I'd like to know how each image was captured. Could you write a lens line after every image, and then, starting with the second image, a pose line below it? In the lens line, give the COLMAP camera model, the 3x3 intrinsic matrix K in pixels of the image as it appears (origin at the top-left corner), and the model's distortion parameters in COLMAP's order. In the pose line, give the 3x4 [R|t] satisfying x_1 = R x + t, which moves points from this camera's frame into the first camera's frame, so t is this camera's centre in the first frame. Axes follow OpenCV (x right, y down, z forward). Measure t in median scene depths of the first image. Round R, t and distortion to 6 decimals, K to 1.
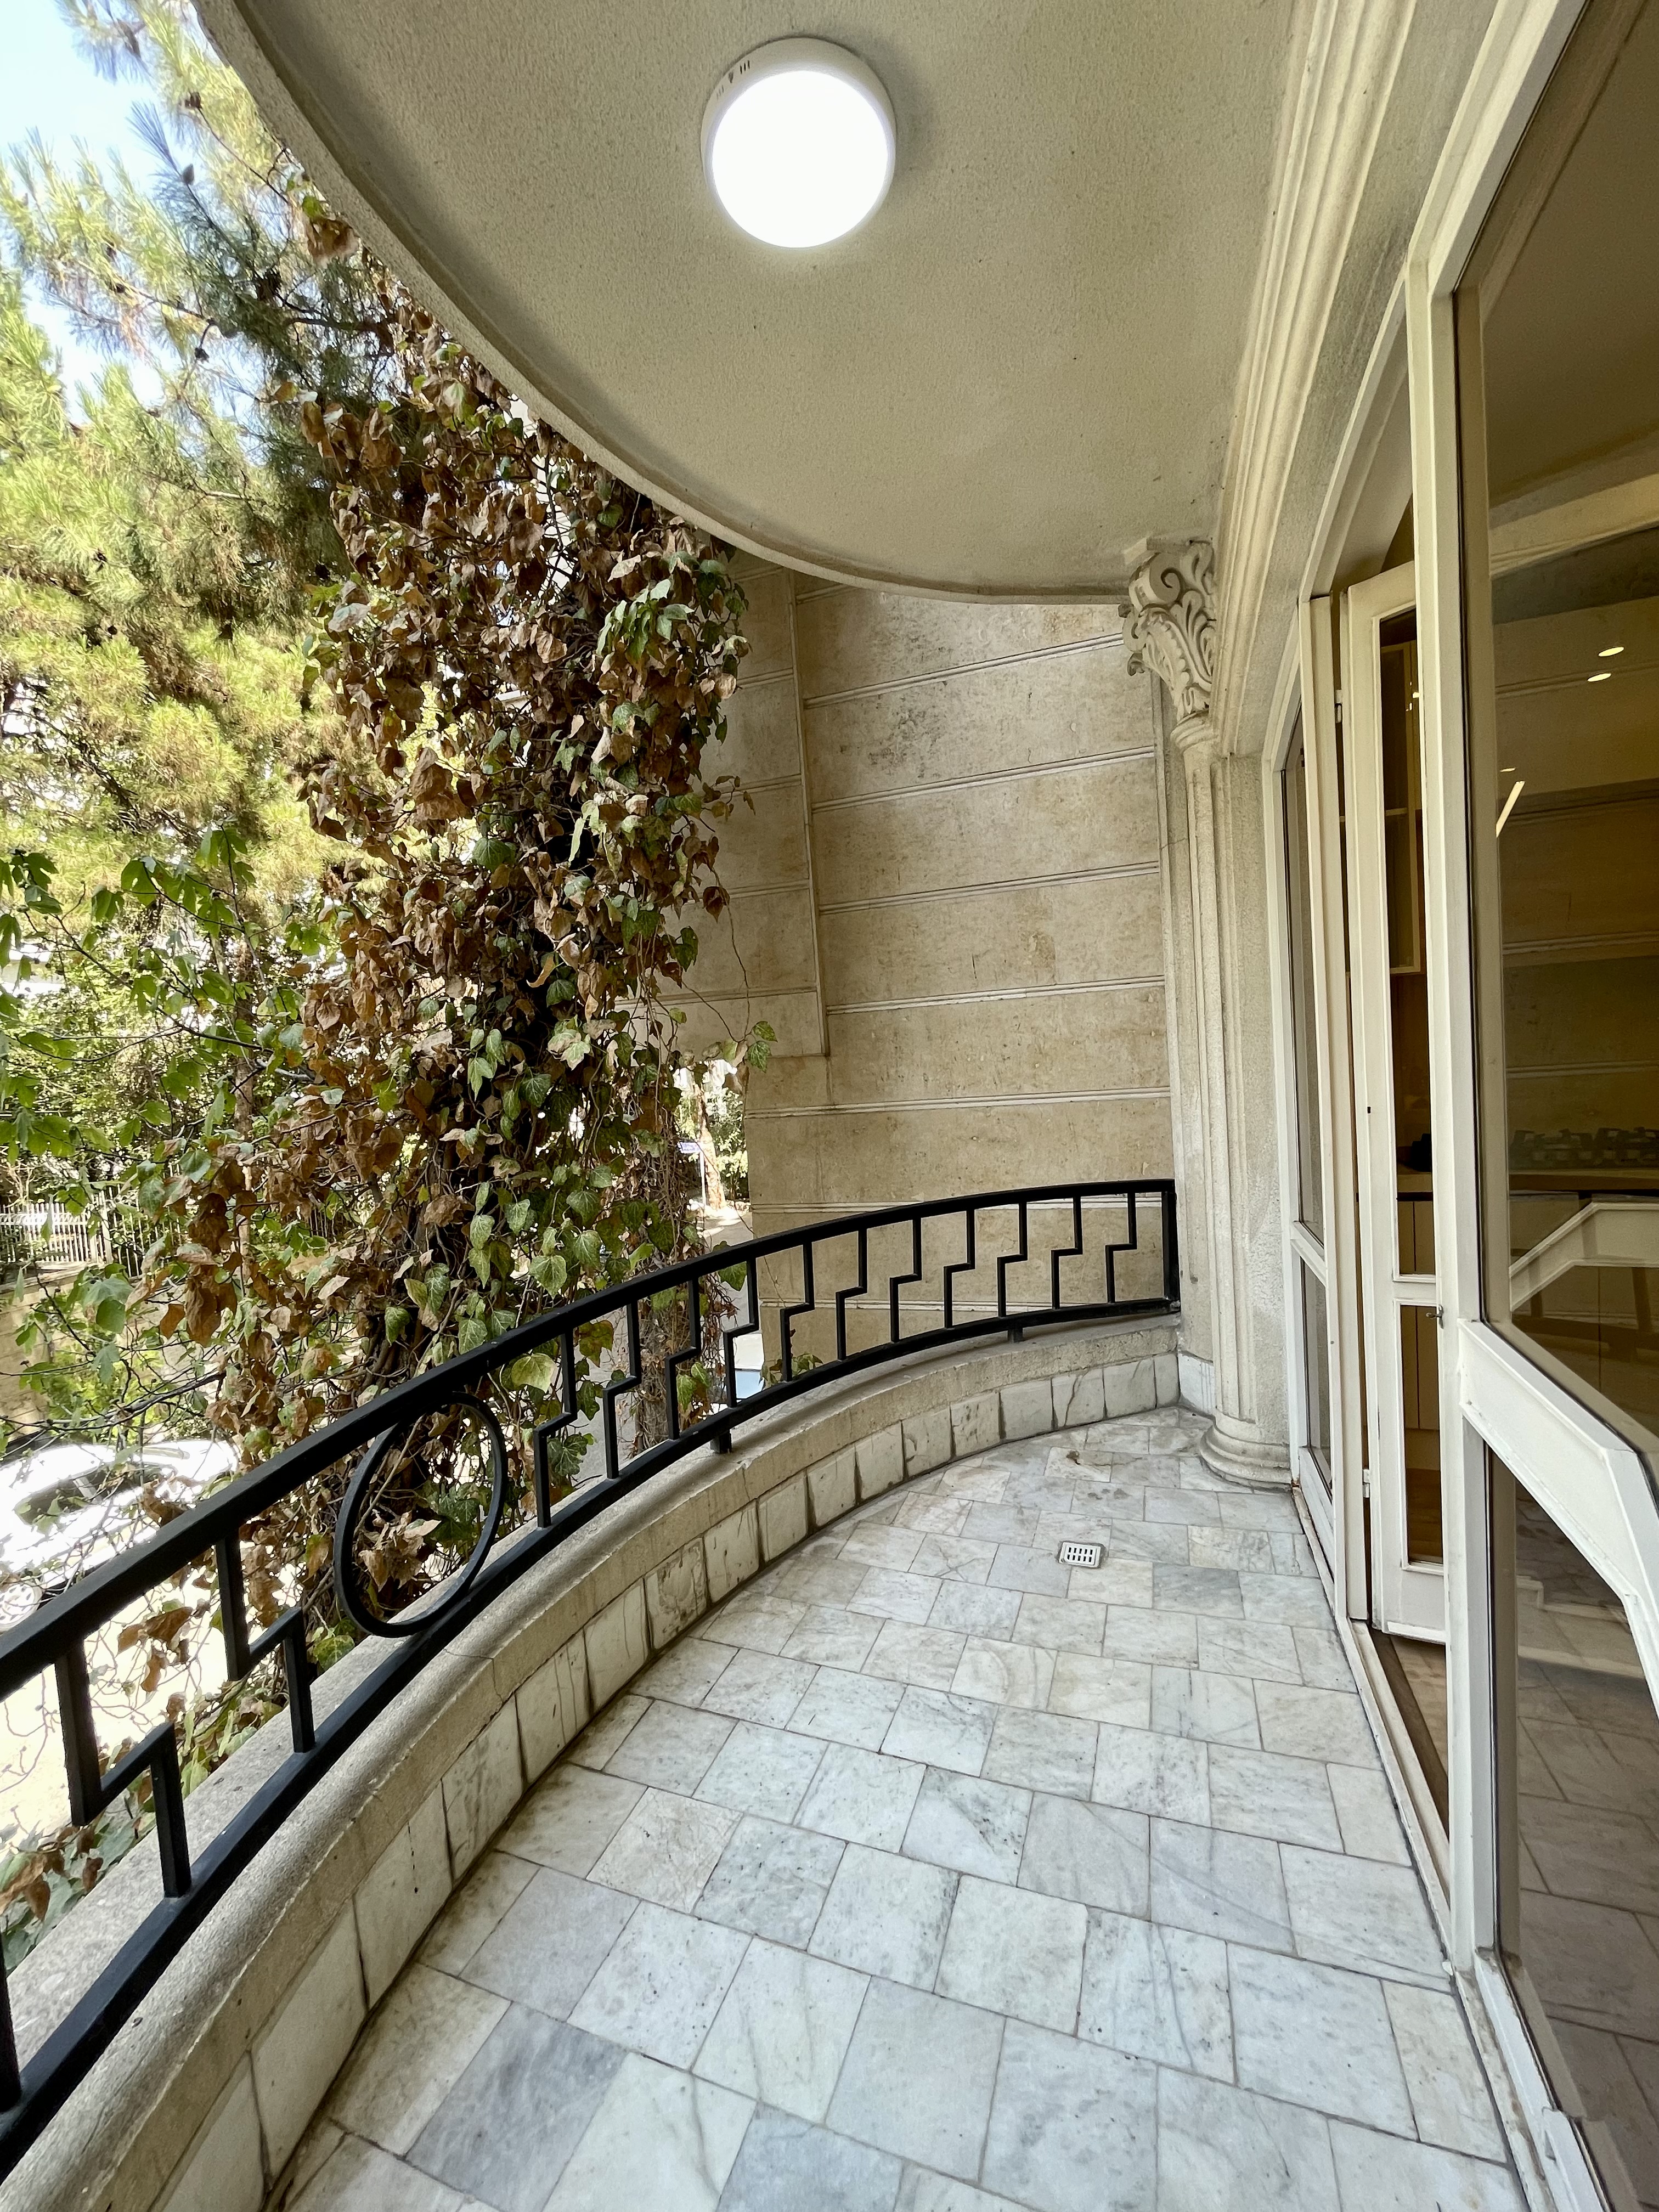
lens RADIAL K [[902.5, 0, 814.3], [0, 902.5, 1107.2], [0, 0, 1]] dist [-0.003245, -0.000708]
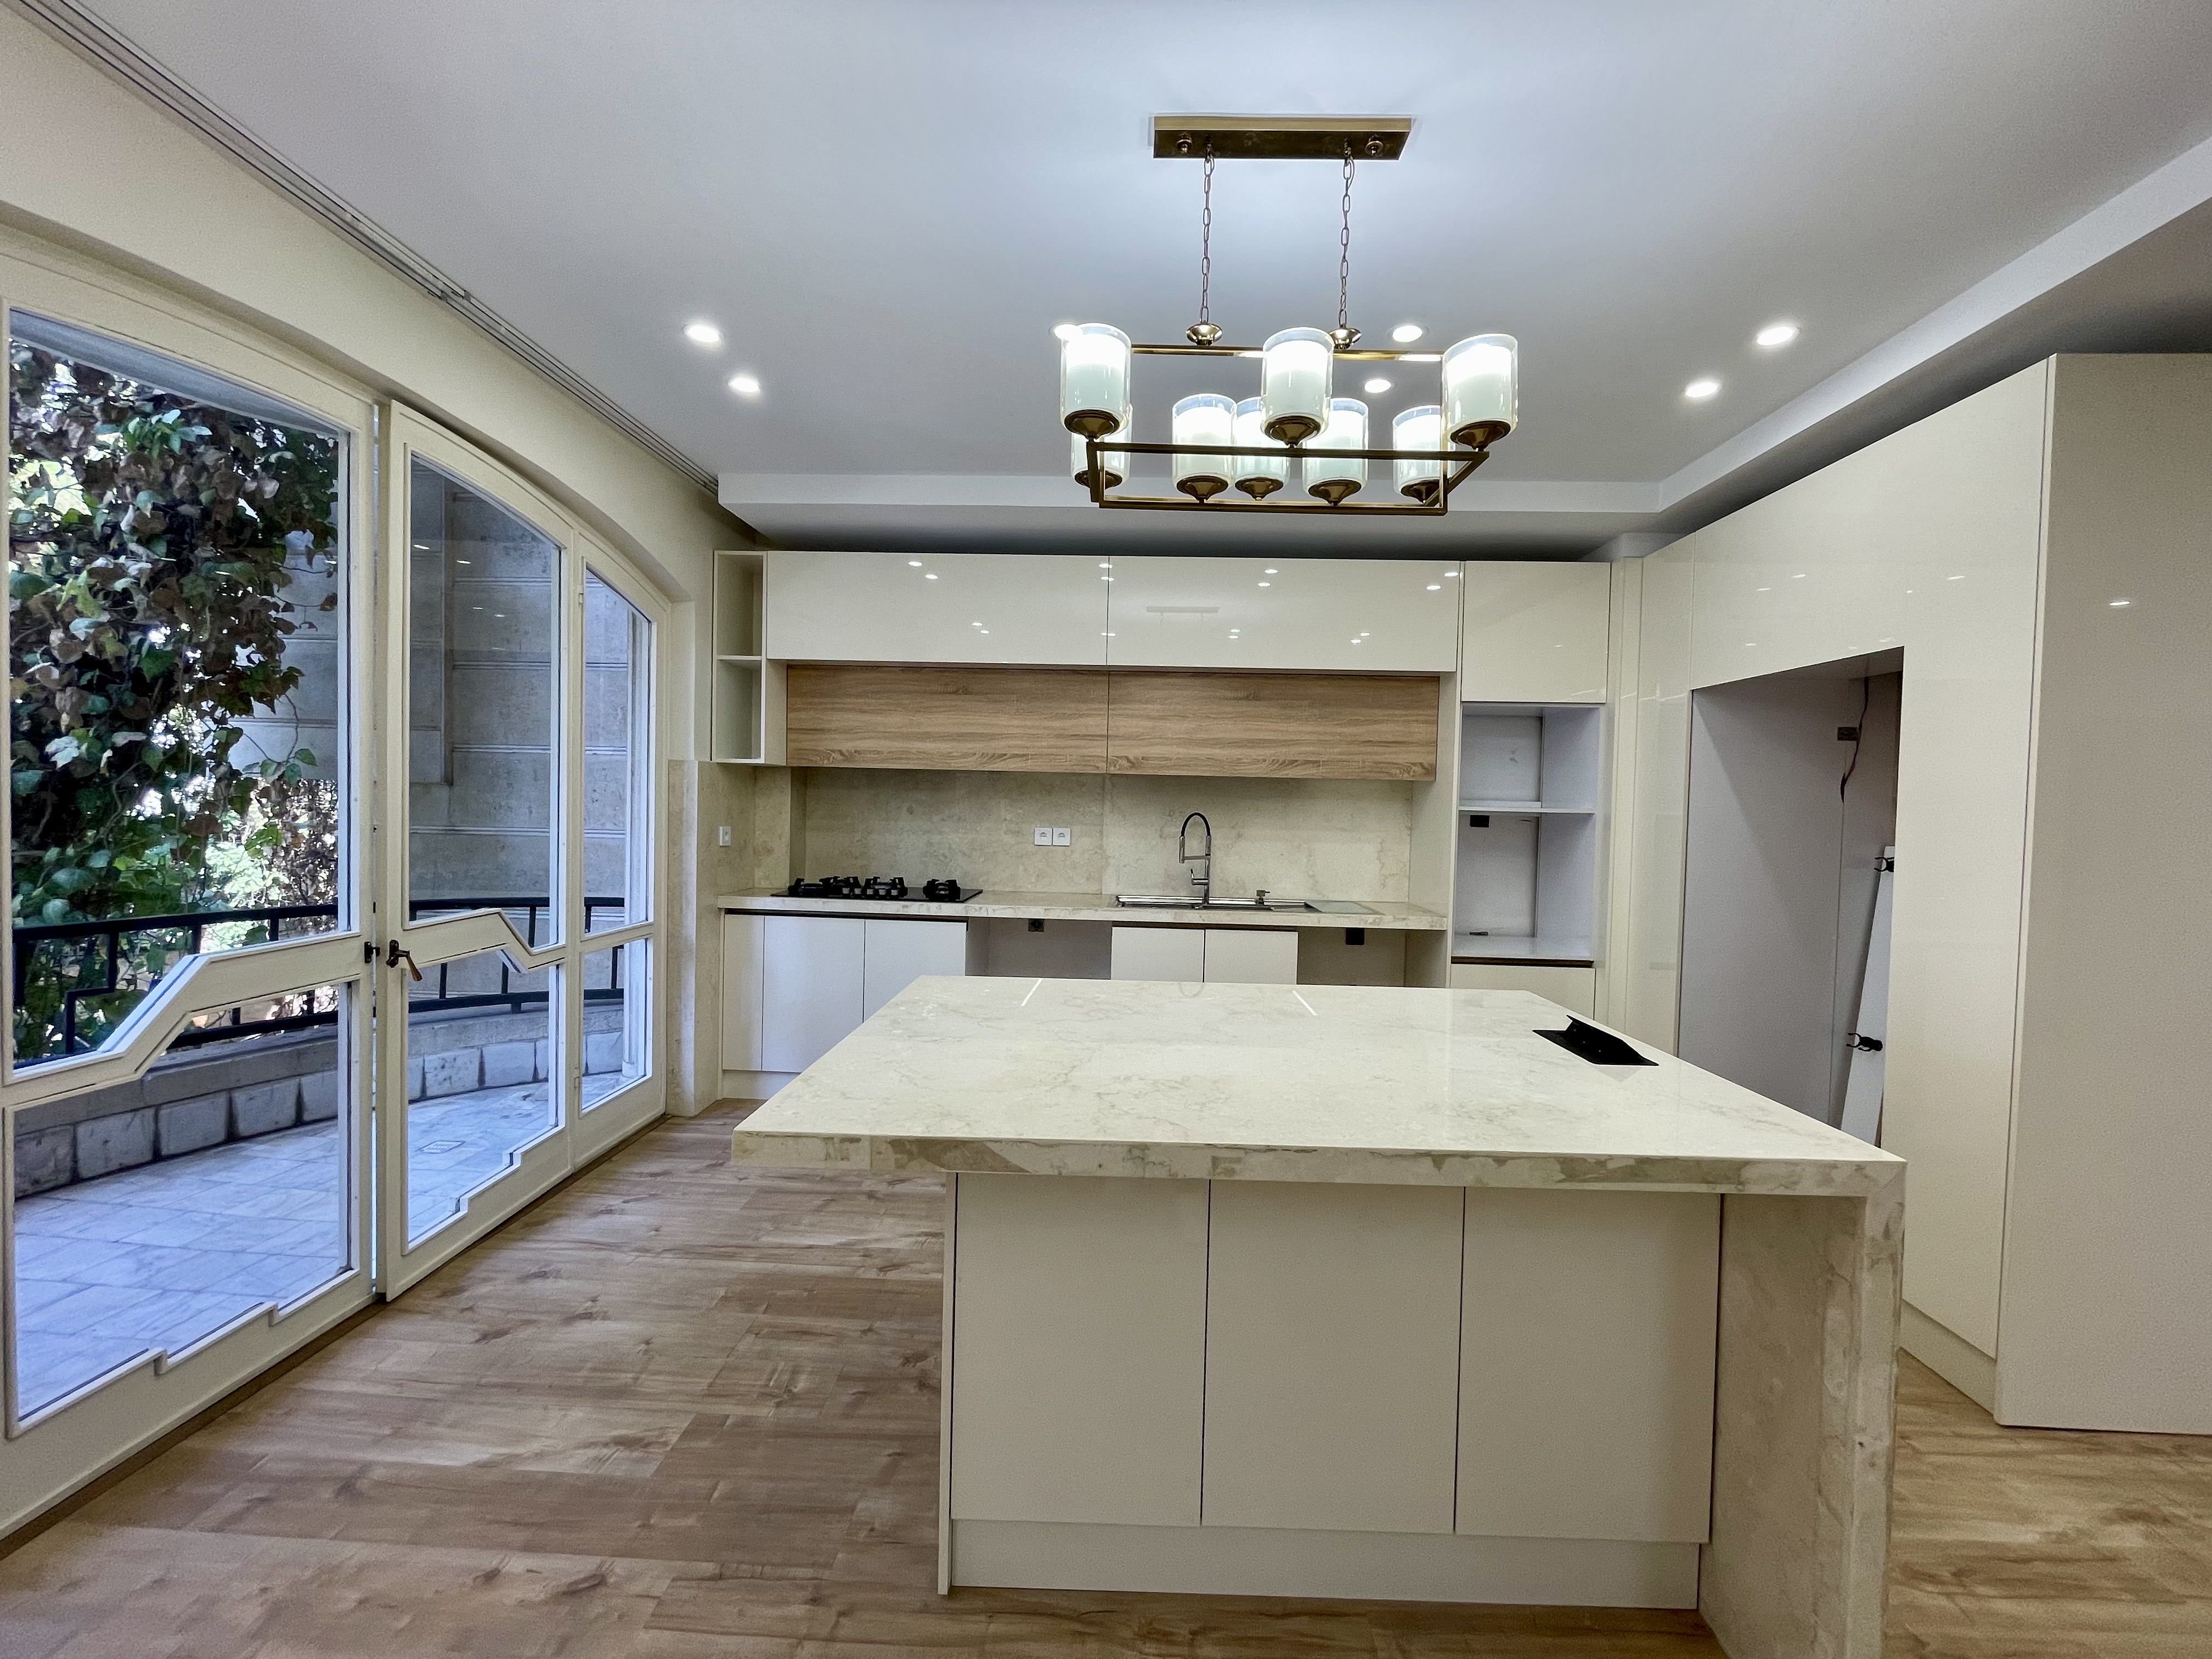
lens RADIAL K [[902.5, 0, 1099.7], [0, 902.5, 825.5], [0, 0, 1]] dist [-0.003245, -0.000708]
pose [[0.952775, 0.089481, 0.290196, 0.743257], [-0.076548, 0.995512, -0.055642, -0.004465], [-0.293872, 0.030801, 0.955348, -0.598162]]
